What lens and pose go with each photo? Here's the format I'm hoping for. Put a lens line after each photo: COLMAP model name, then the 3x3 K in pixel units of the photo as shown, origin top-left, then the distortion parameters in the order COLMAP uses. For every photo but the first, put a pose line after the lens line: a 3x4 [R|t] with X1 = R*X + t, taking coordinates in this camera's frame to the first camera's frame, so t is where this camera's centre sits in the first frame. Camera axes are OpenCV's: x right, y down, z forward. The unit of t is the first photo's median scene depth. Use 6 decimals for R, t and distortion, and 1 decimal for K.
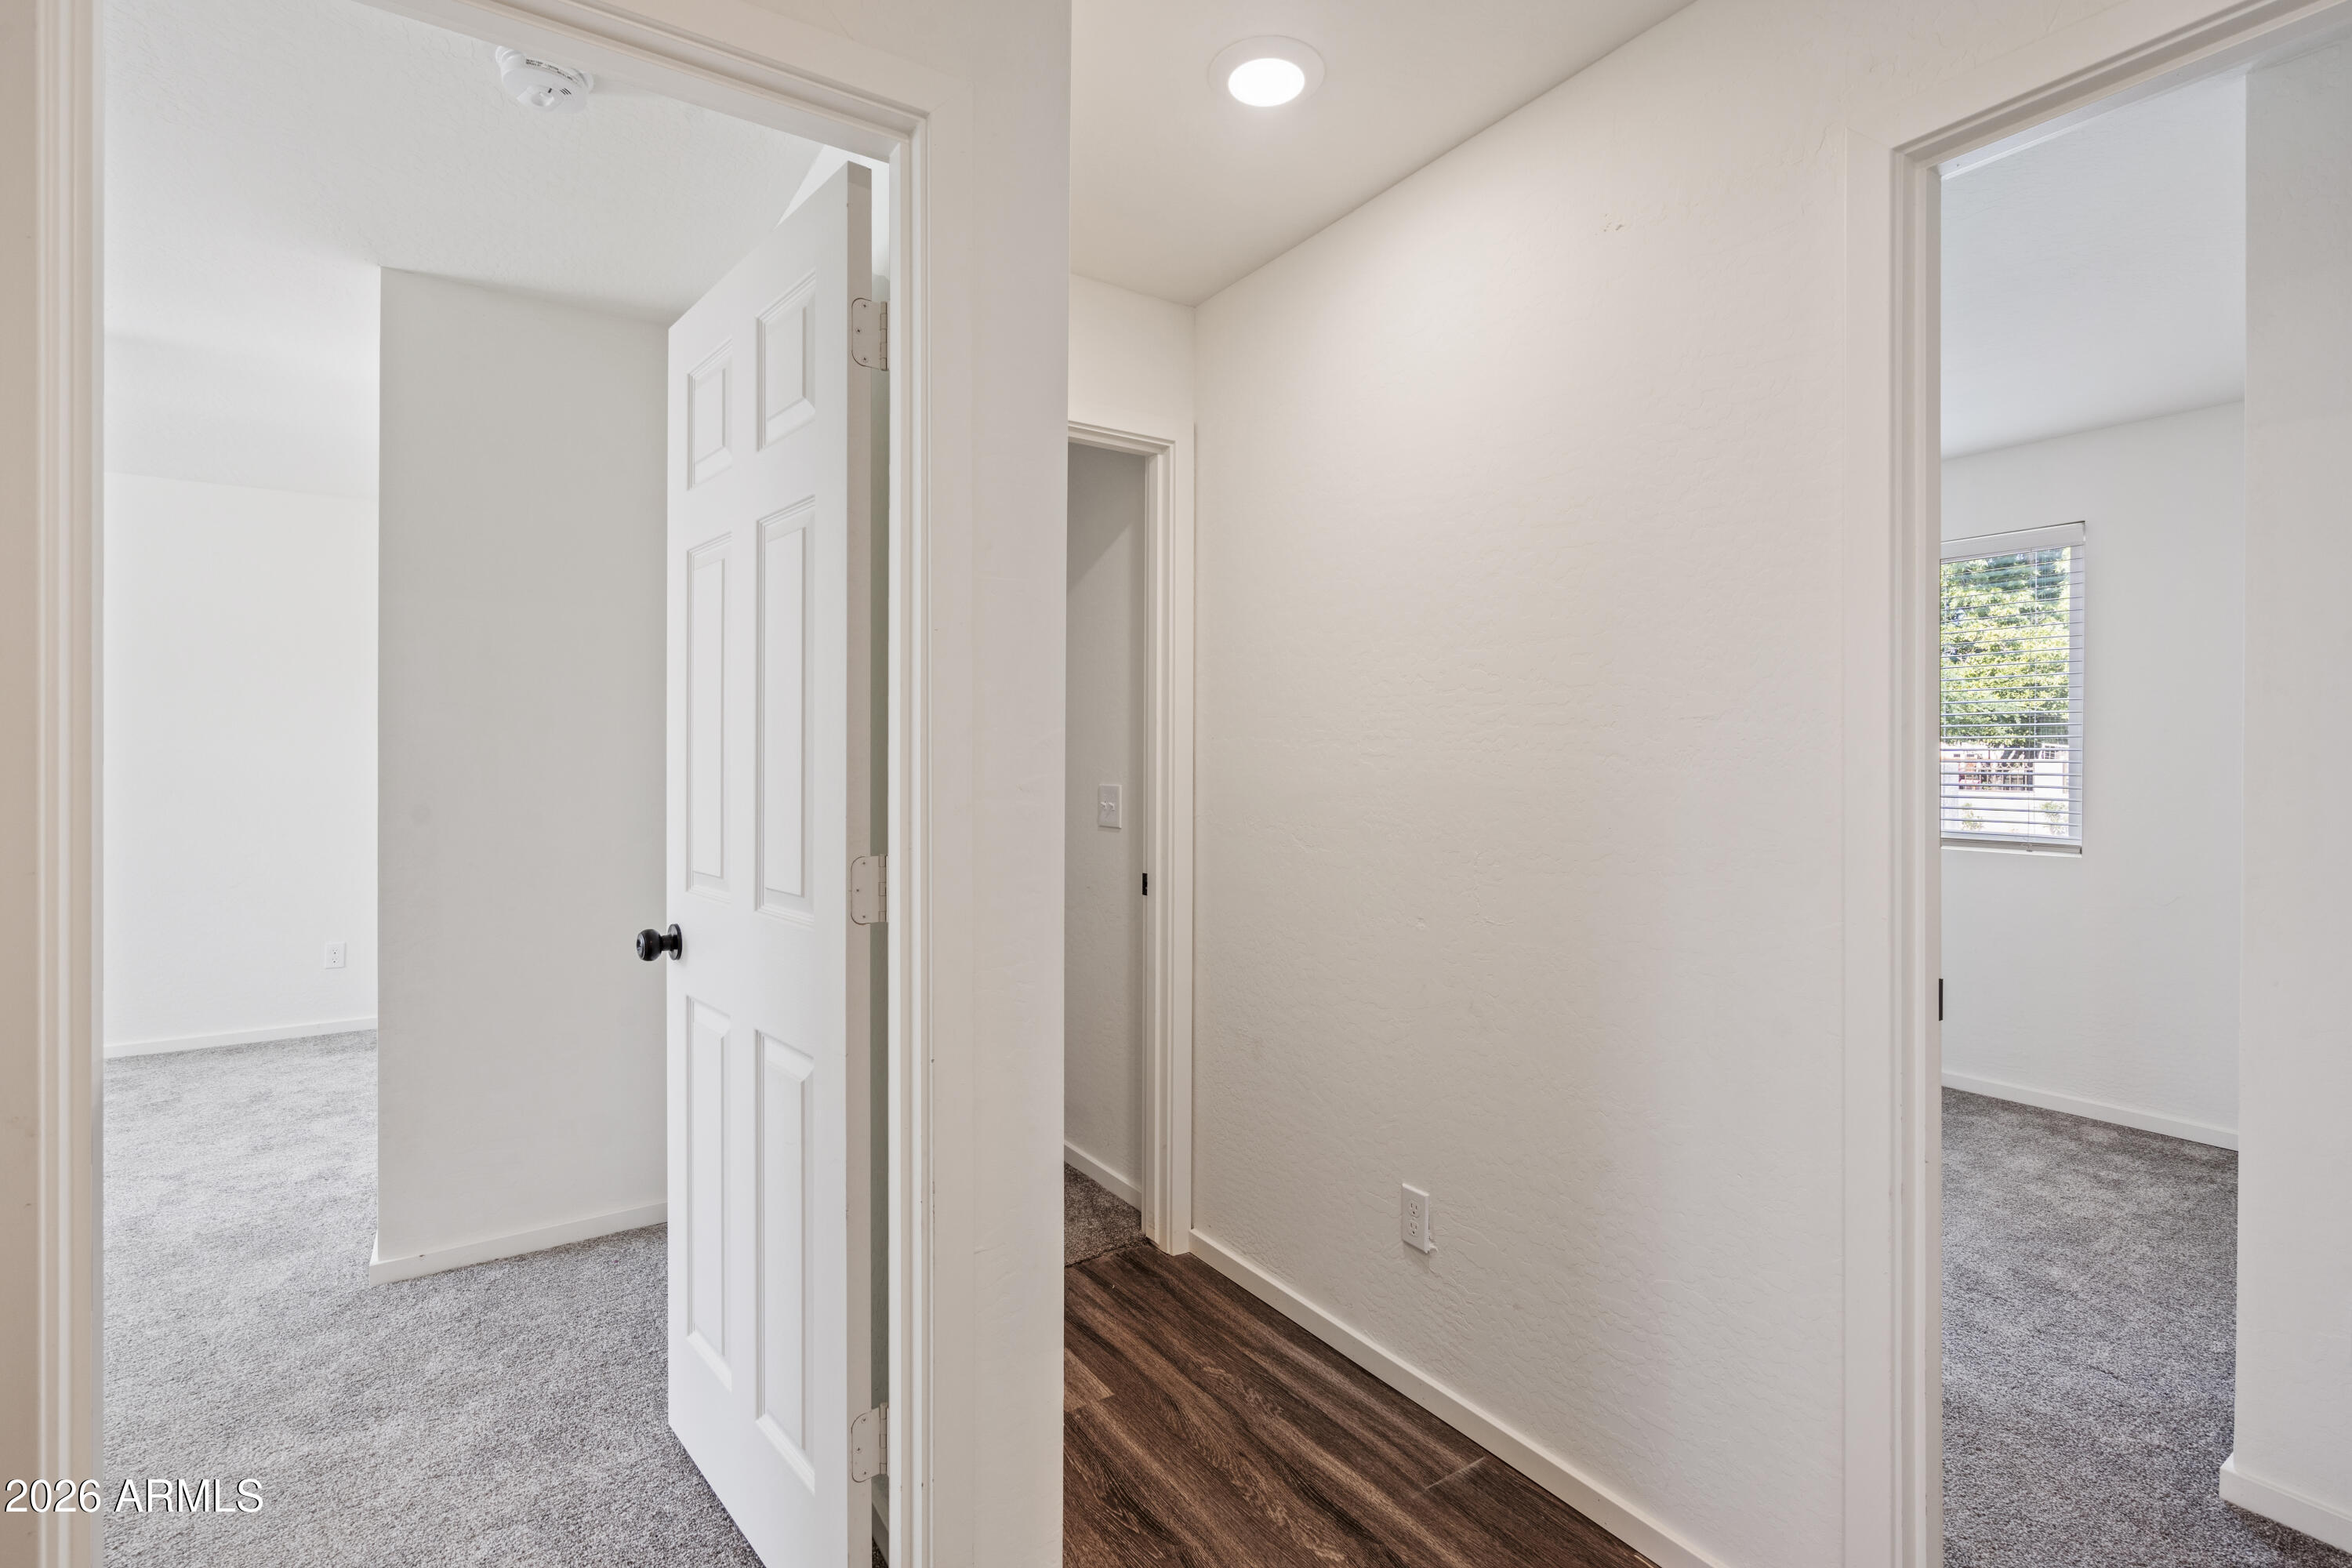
lens RADIAL K [[1062.4, 0, 1170.2], [0, 1062.4, 771.3], [0, 0, 1]] dist [-0.006556, 0.000820]
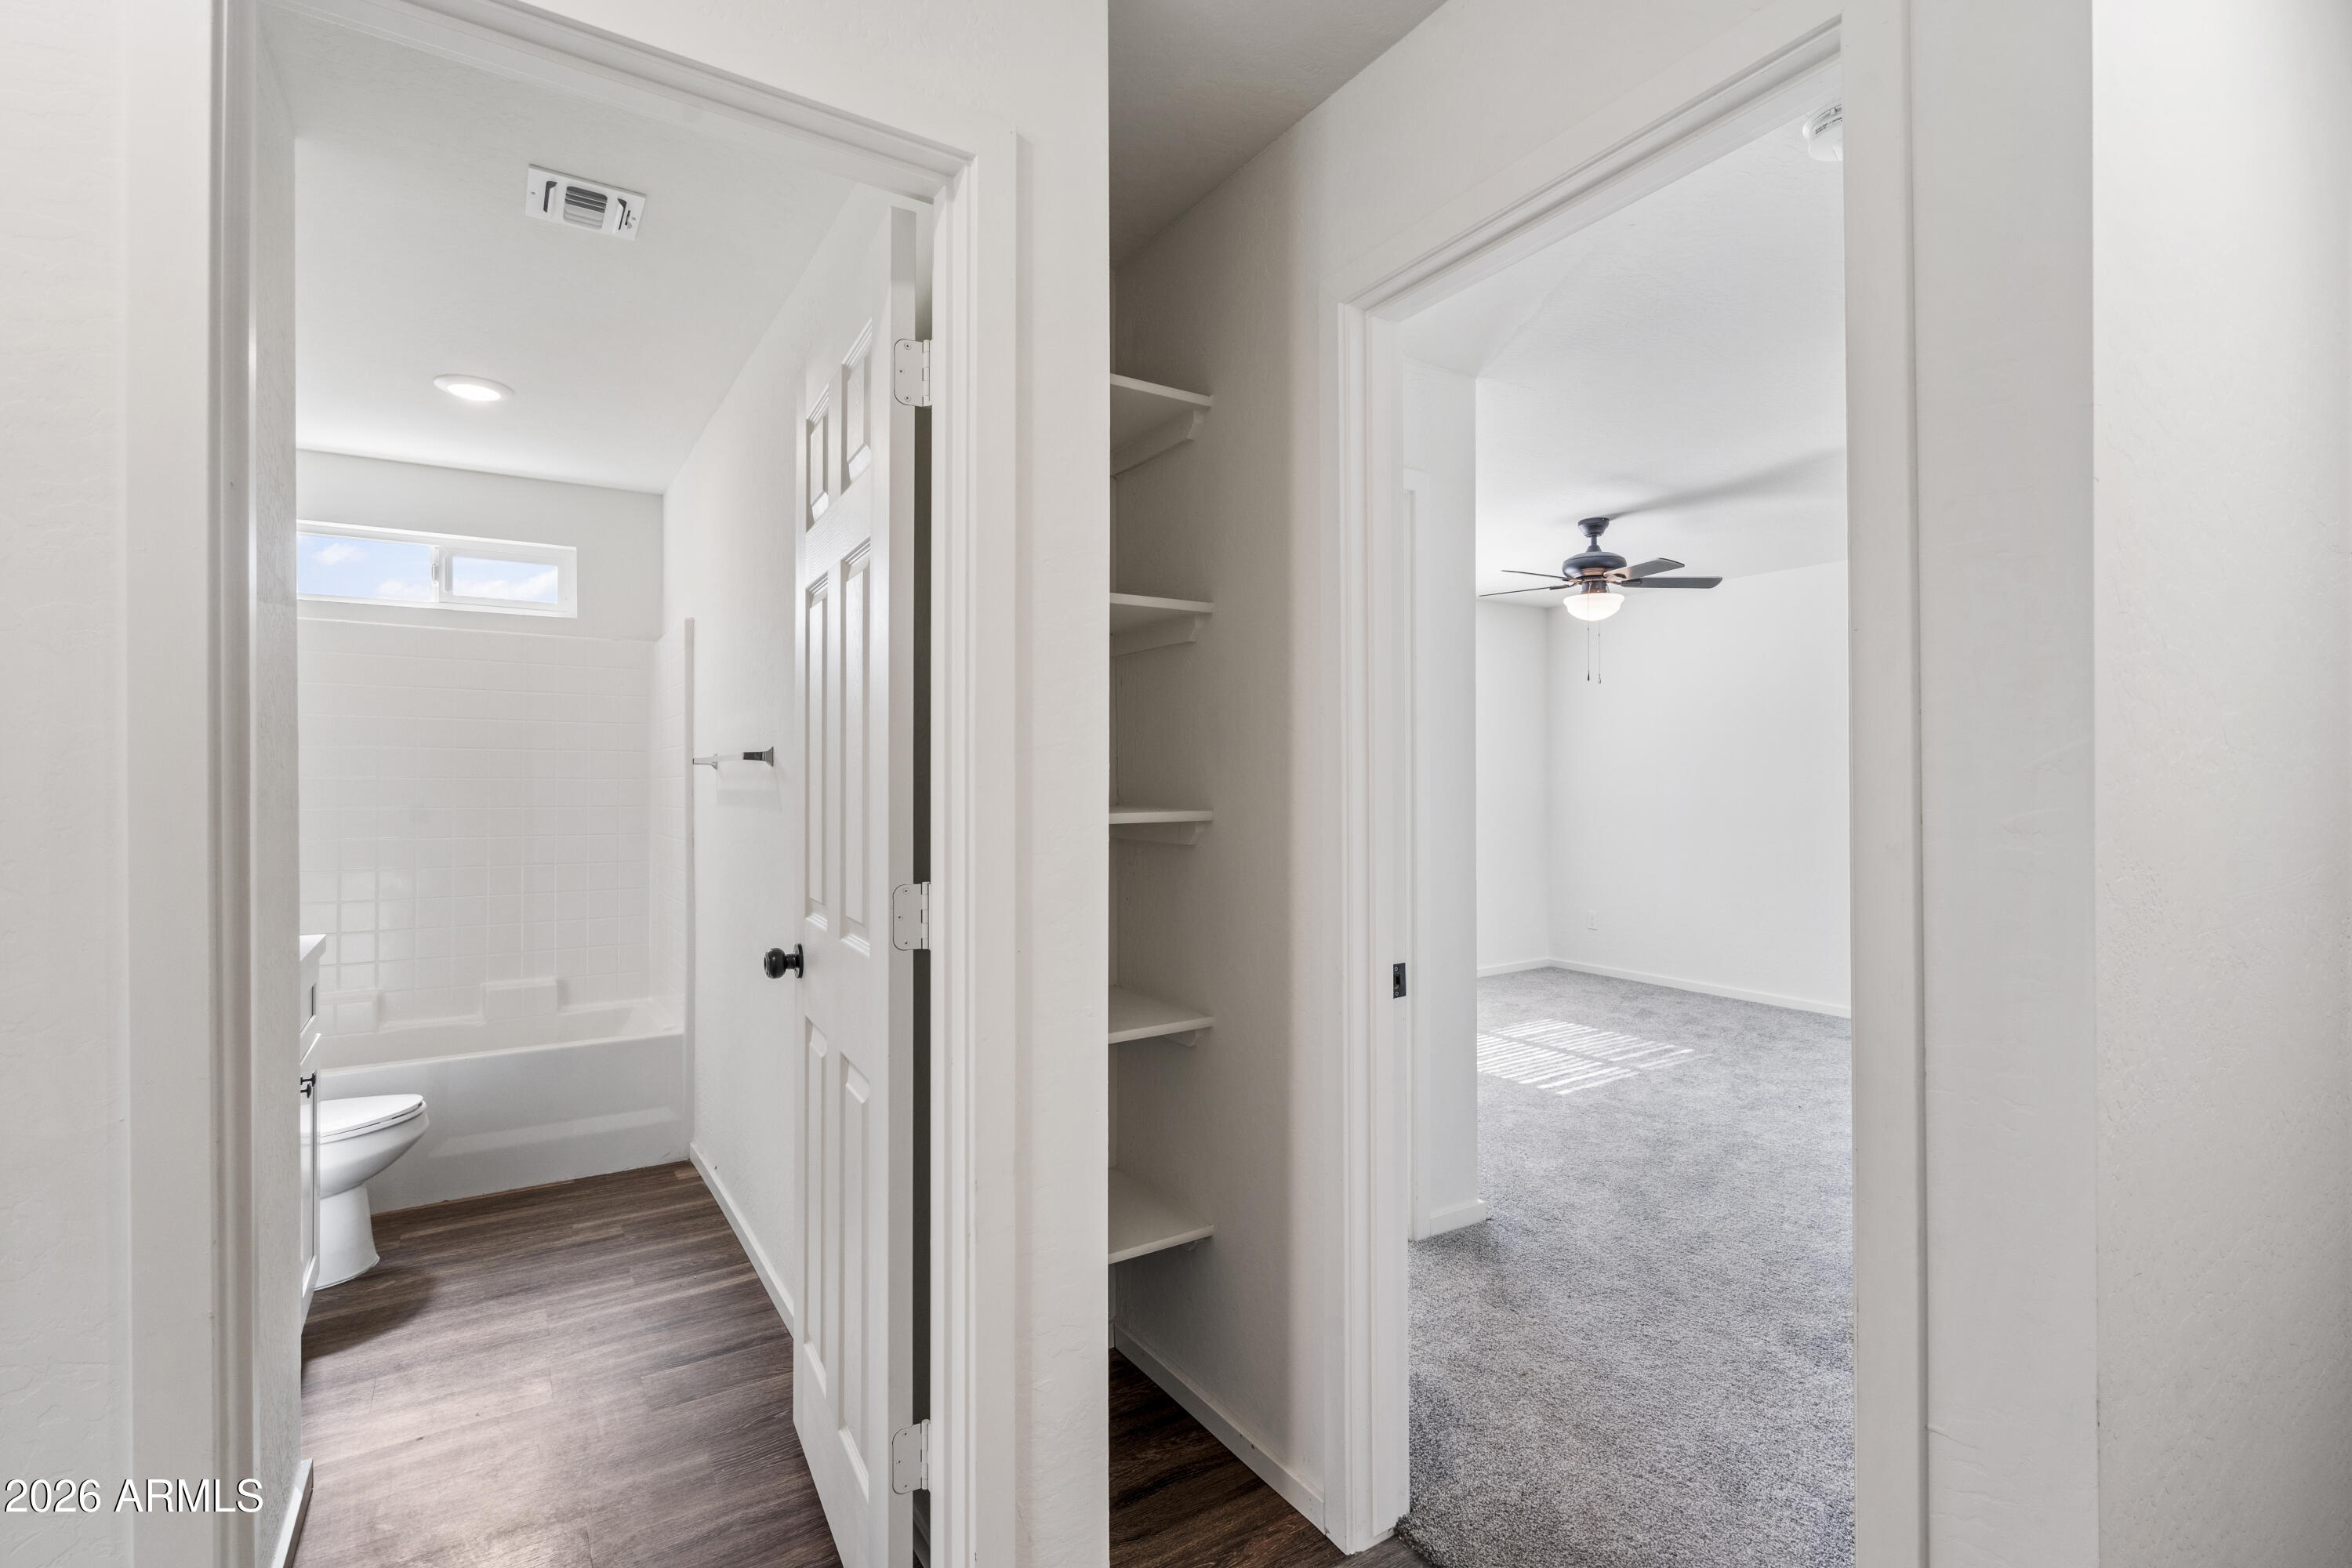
lens RADIAL K [[1062.4, 0, 1167.8], [0, 1062.4, 776.1], [0, 0, 1]] dist [-0.006556, 0.000820]
pose [[-0.006401, -0.005220, -0.999966, 0.386674], [-0.009203, 0.999944, -0.005161, -0.001750], [0.999937, 0.009169, -0.006449, 0.295836]]
